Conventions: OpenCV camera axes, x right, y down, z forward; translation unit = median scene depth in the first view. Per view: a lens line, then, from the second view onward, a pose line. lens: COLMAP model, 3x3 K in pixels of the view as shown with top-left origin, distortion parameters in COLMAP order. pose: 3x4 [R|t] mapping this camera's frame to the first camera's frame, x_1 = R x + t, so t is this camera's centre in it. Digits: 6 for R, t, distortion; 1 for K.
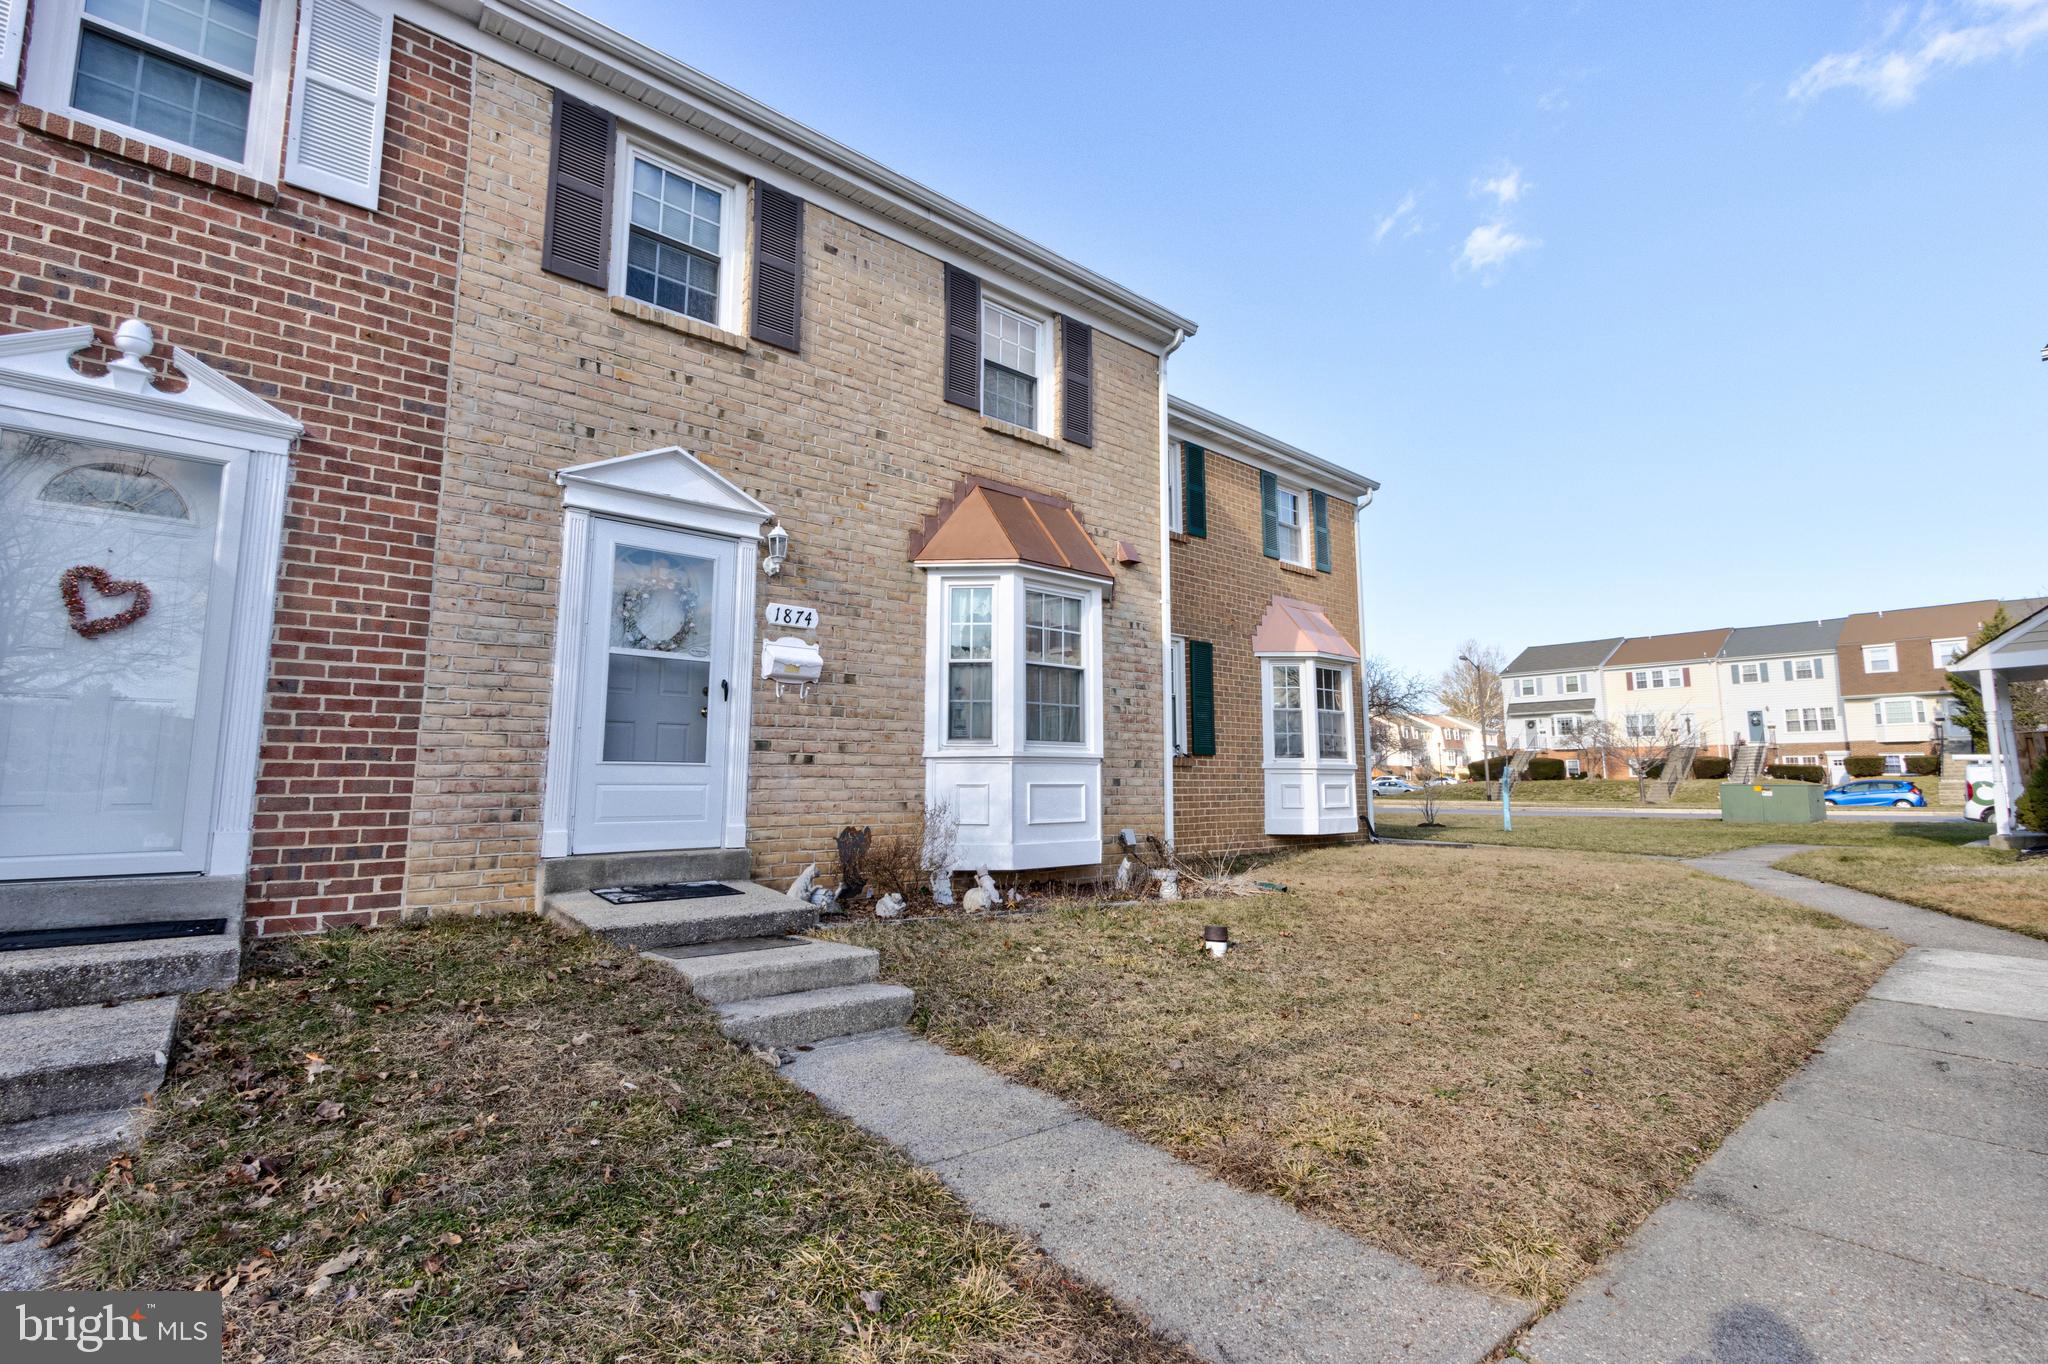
lens RADIAL K [[946.7, 0, 983.0], [0, 946.7, 651.6], [0, 0, 1]] dist [0.001187, -0.000372]
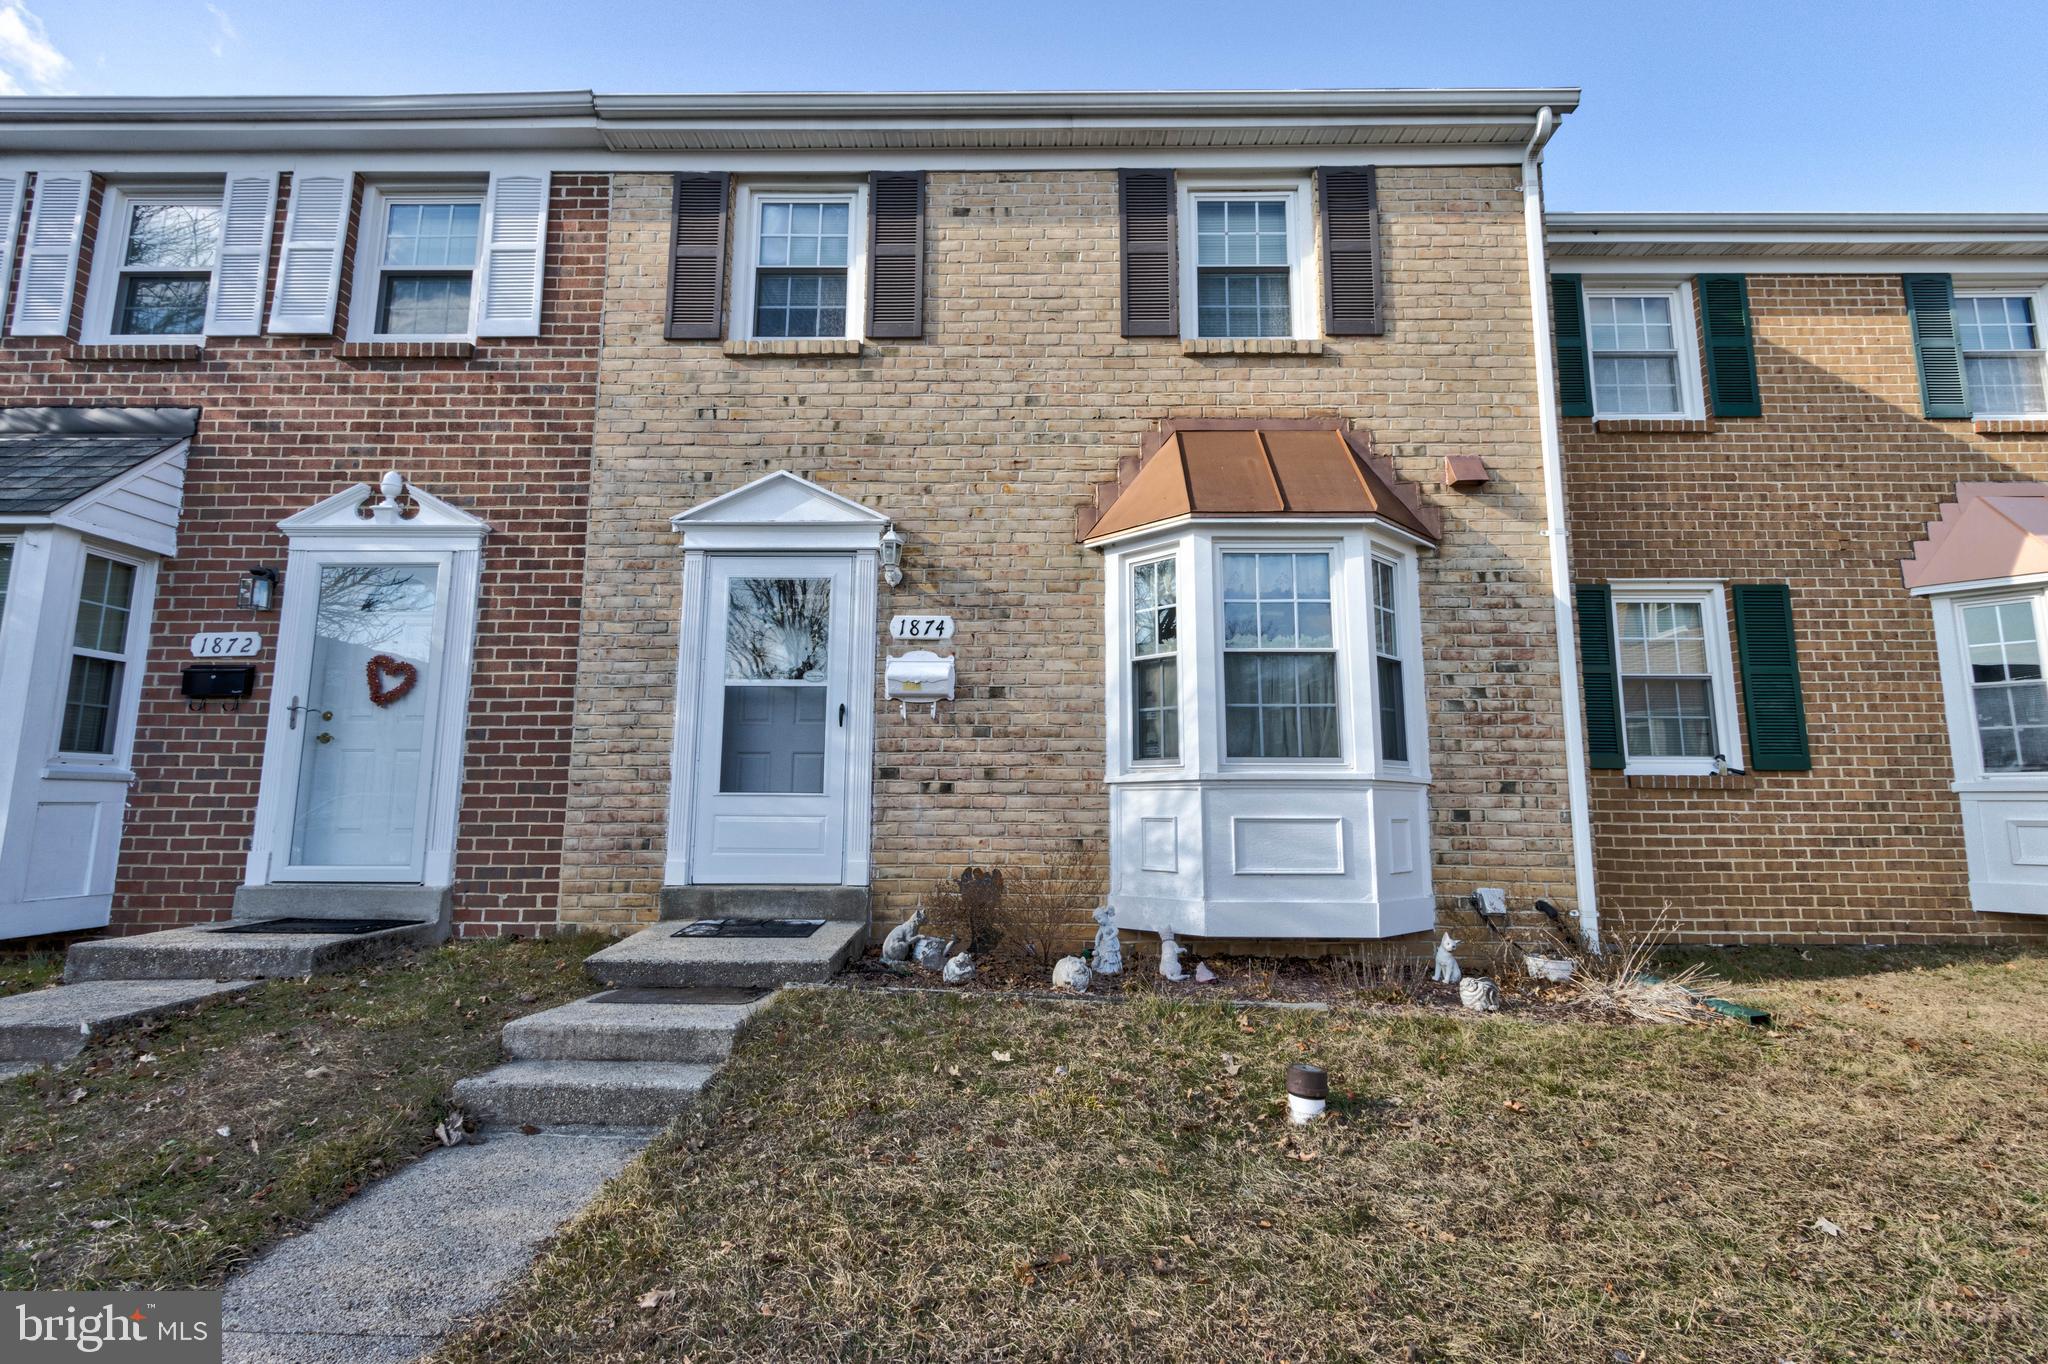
lens RADIAL K [[939.3, 0, 1022.3], [0, 939.3, 656.5], [0, 0, 1]] dist [0.003646, -0.000565]
pose [[0.753715, -0.101296, -0.649348, 0.441469], [0.087021, 0.994733, -0.054168, 0.046065], [0.651414, -0.015680, 0.758560, 0.386166]]
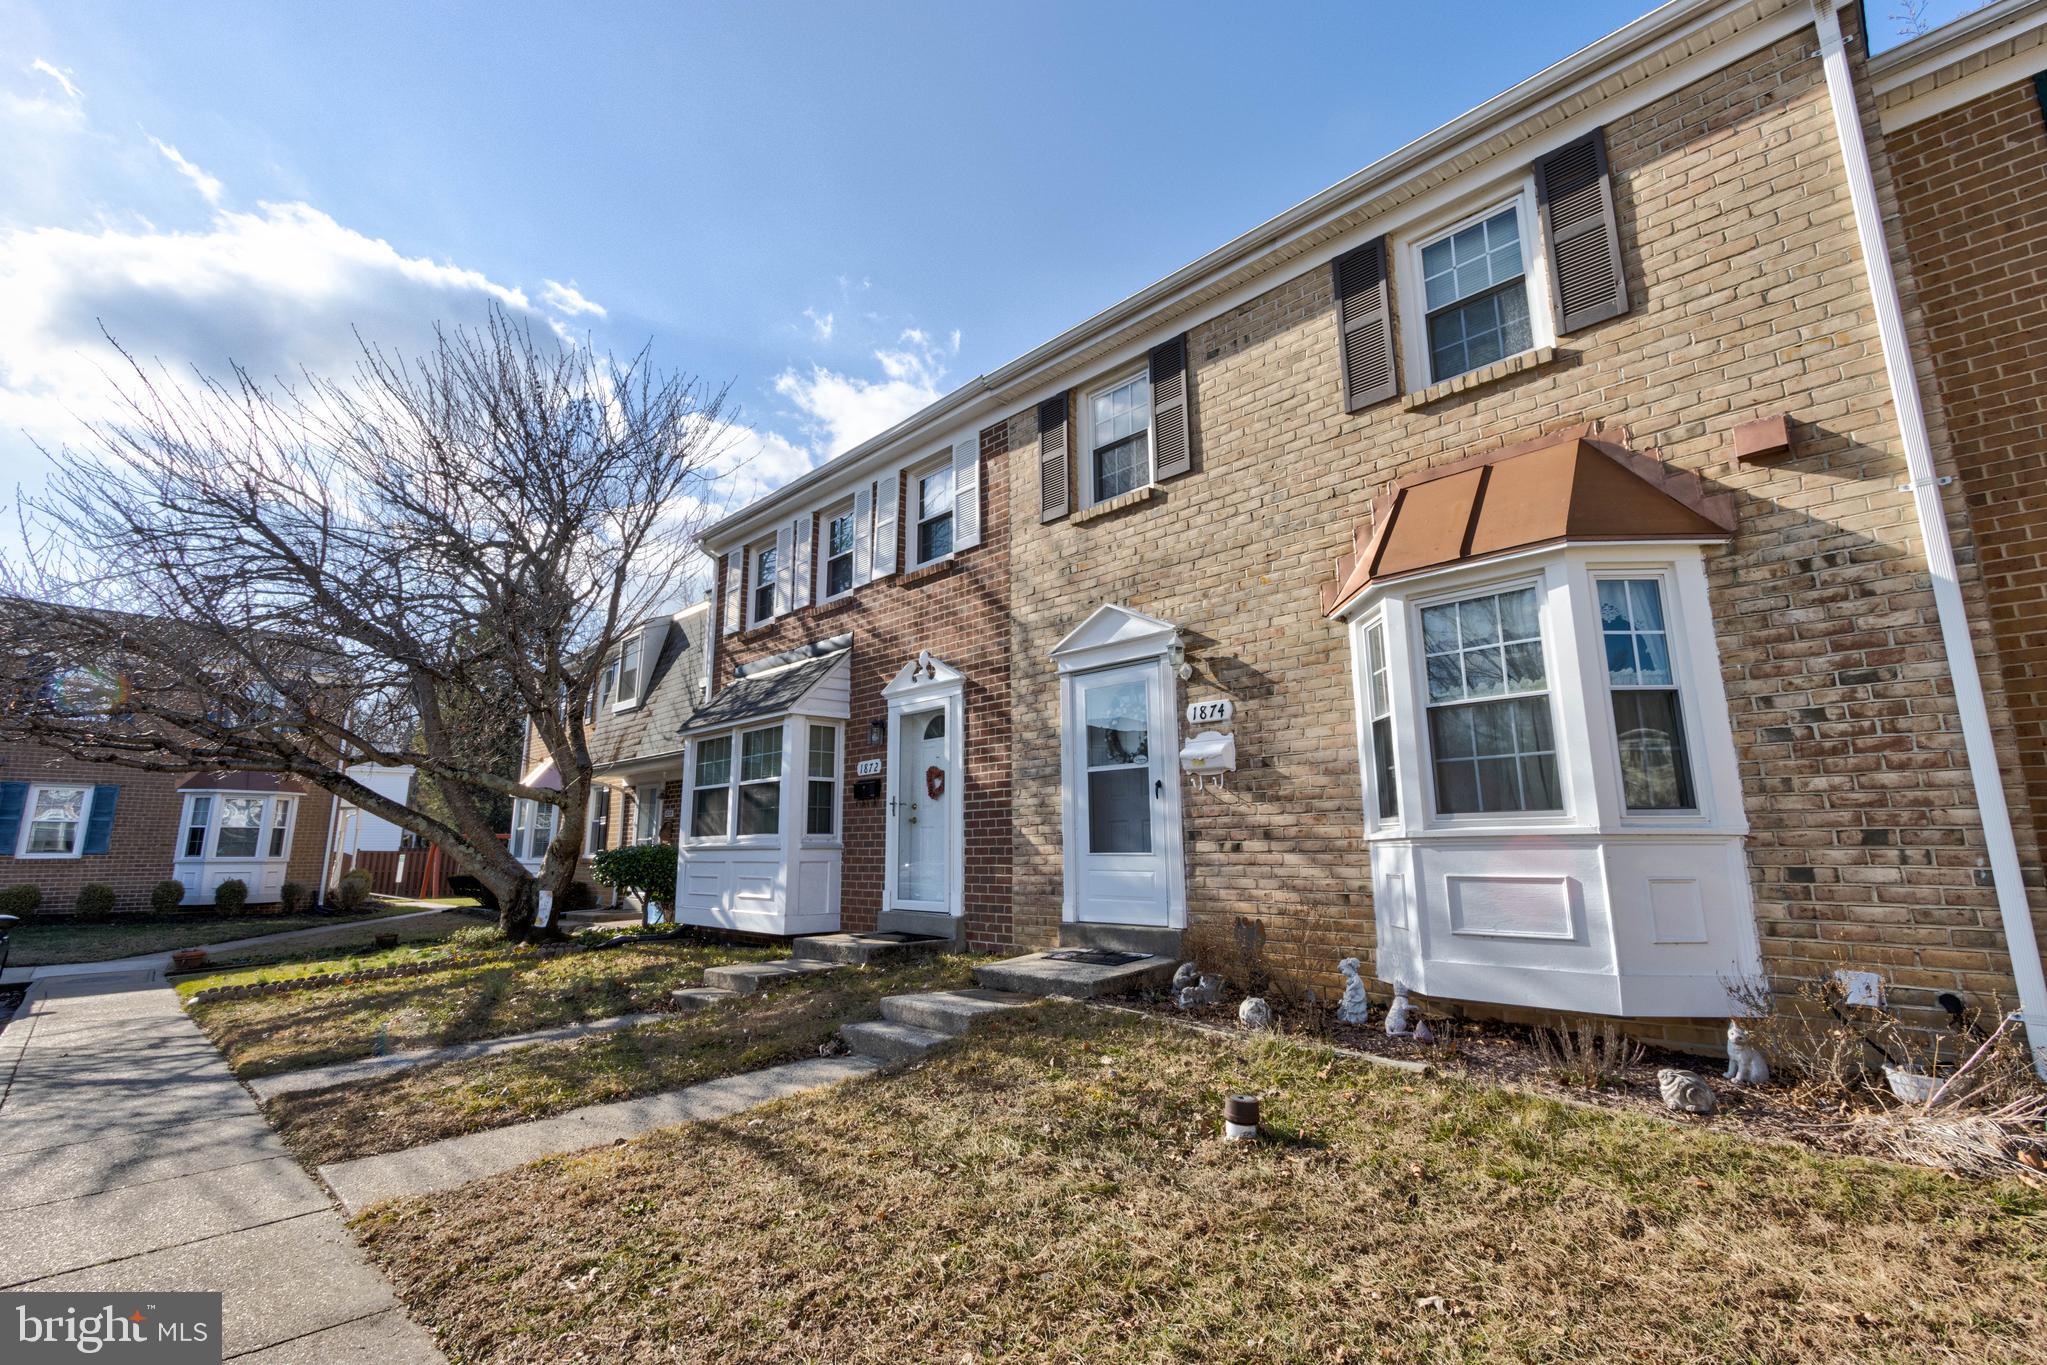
lens RADIAL K [[900.6, 0, 1023.6], [0, 900.6, 674.4], [0, 0, 1]] dist [-0.000099, -0.000530]
pose [[0.083233, -0.198322, -0.976597, 0.773961], [0.140320, 0.972565, -0.185544, 0.080250], [0.986602, -0.121593, 0.108778, 0.686074]]
